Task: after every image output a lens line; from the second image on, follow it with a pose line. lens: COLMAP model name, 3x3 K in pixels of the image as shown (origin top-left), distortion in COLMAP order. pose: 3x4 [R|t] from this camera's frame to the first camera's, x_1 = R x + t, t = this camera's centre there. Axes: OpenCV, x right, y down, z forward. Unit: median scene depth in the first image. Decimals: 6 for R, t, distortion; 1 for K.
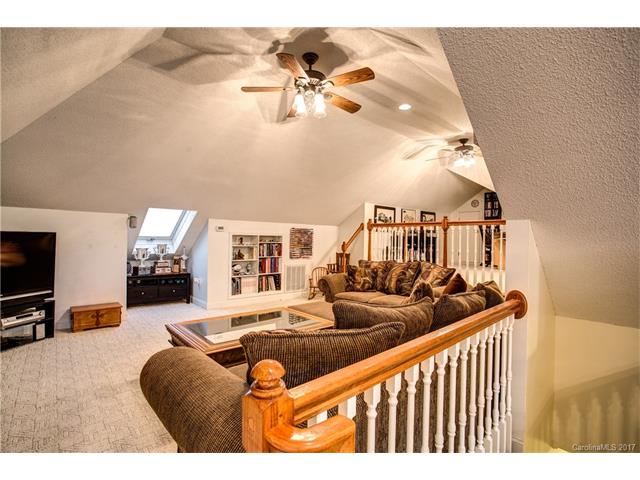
lens RADIAL K [[316.7, 0, 317.8], [0, 316.7, 238.0], [0, 0, 1]] dist [-0.027447, 0.002188]
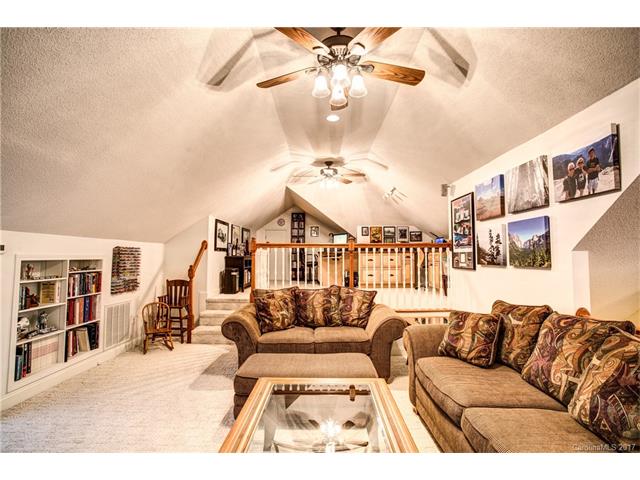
lens RADIAL K [[324.4, 0, 320.6], [0, 324.4, 240.2], [0, 0, 1]] dist [-0.011452, 0.002738]
pose [[0.690899, 0.019639, 0.722685, -0.288339], [0.007160, 0.999396, -0.034003, -0.020527], [-0.722916, 0.028667, 0.690341, 0.267781]]
